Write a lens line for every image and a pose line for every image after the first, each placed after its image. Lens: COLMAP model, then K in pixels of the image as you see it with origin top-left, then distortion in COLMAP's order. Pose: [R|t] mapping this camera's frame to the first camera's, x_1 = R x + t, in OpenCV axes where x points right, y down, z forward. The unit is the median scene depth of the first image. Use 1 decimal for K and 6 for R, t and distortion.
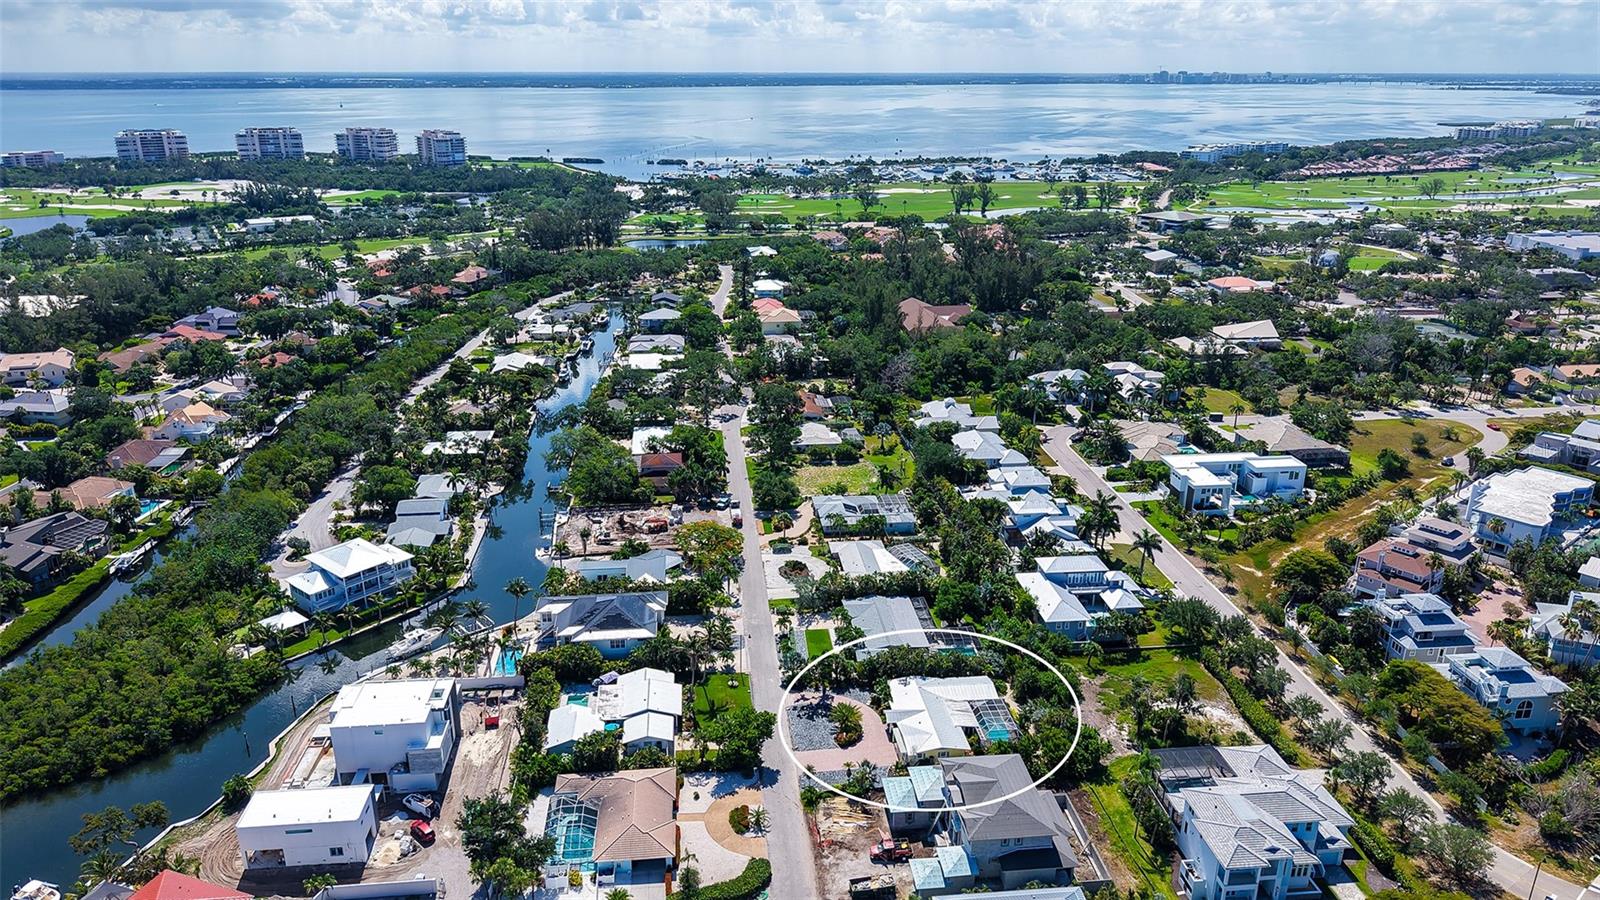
lens RADIAL K [[1059.3, 0, 802.4], [0, 1059.3, 479.2], [0, 0, 1]] dist [0.018935, -0.025355]
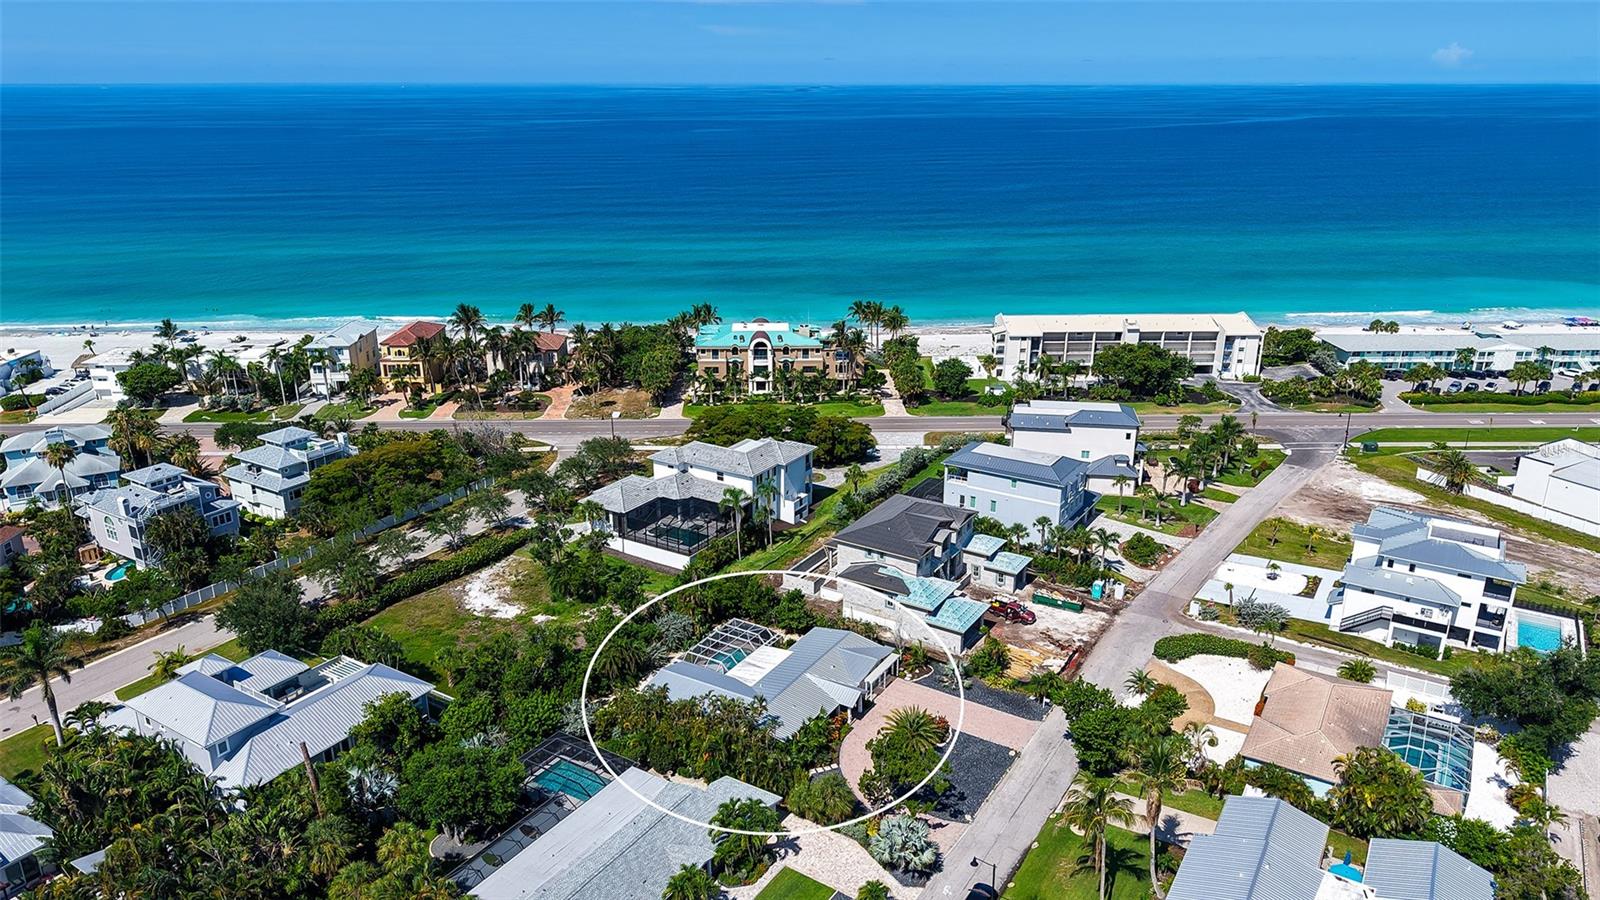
lens RADIAL K [[1070.2, 0, 793.9], [0, 1070.2, 448.0], [0, 0, 1]] dist [0.069510, -0.083964]
pose [[-0.783904, -0.203740, 0.586503, -0.055579], [0.221856, 0.790348, 0.571078, -0.062638], [-0.579892, 0.577789, -0.574356, 0.317703]]
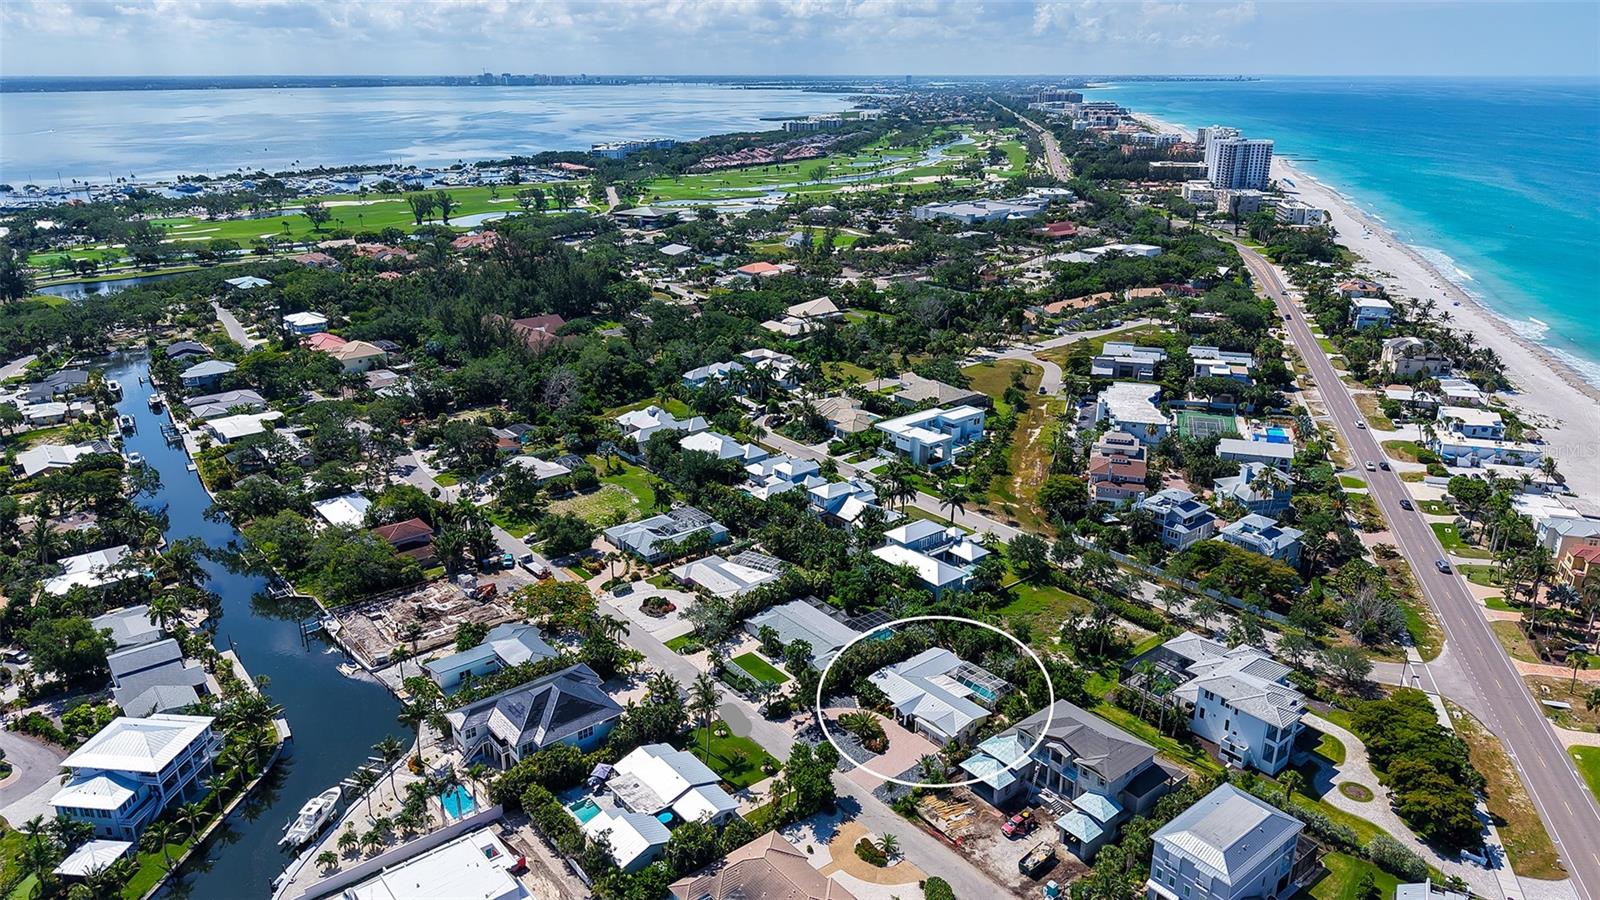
lens RADIAL K [[1059.3, 0, 802.4], [0, 1059.3, 479.2], [0, 0, 1]] dist [0.018935, -0.025355]
pose [[0.835337, -0.197534, 0.513022, -0.115307], [0.198515, 0.978632, 0.053575, -0.015573], [-0.512643, 0.057089, 0.856702, 0.042097]]
